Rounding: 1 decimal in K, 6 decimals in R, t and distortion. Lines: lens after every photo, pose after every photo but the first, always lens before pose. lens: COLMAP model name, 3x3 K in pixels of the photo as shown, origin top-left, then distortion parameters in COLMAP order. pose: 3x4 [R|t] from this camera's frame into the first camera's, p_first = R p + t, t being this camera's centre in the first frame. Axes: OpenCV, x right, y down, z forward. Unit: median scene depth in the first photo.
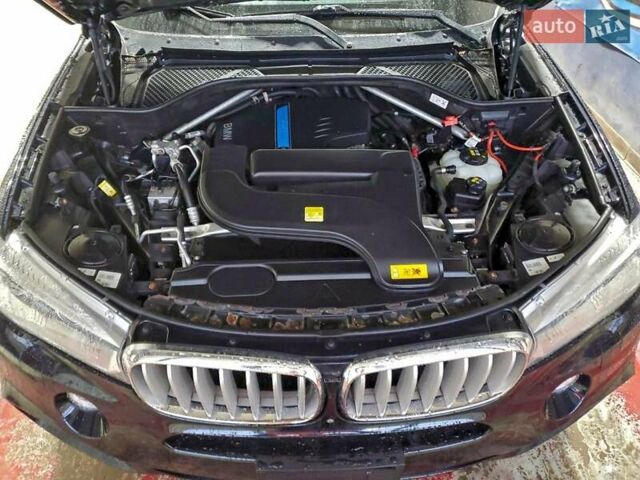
lens RADIAL K [[498.5, 0, 317.9], [0, 498.5, 240.1], [0, 0, 1]] dist [-0.005177, 0.026981]
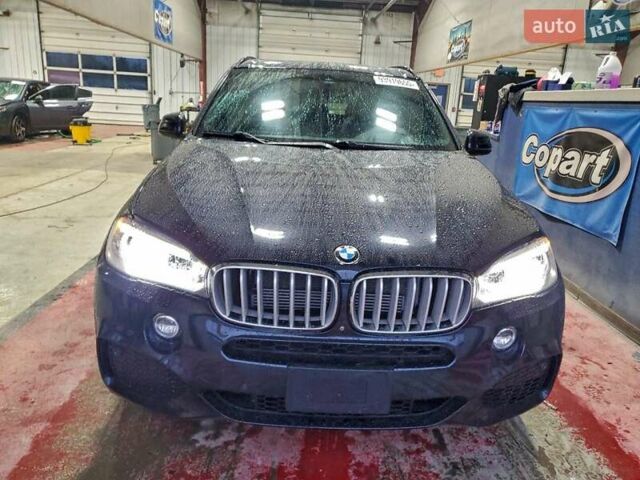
lens RADIAL K [[498.5, 0, 323.6], [0, 498.5, 239.7], [0, 0, 1]] dist [-0.005177, 0.026981]
pose [[0.998313, 0.058060, 0.000459, -0.028161], [-0.052244, 0.901705, -0.429184, 0.480344], [-0.025332, 0.428436, 0.903217, -0.270223]]
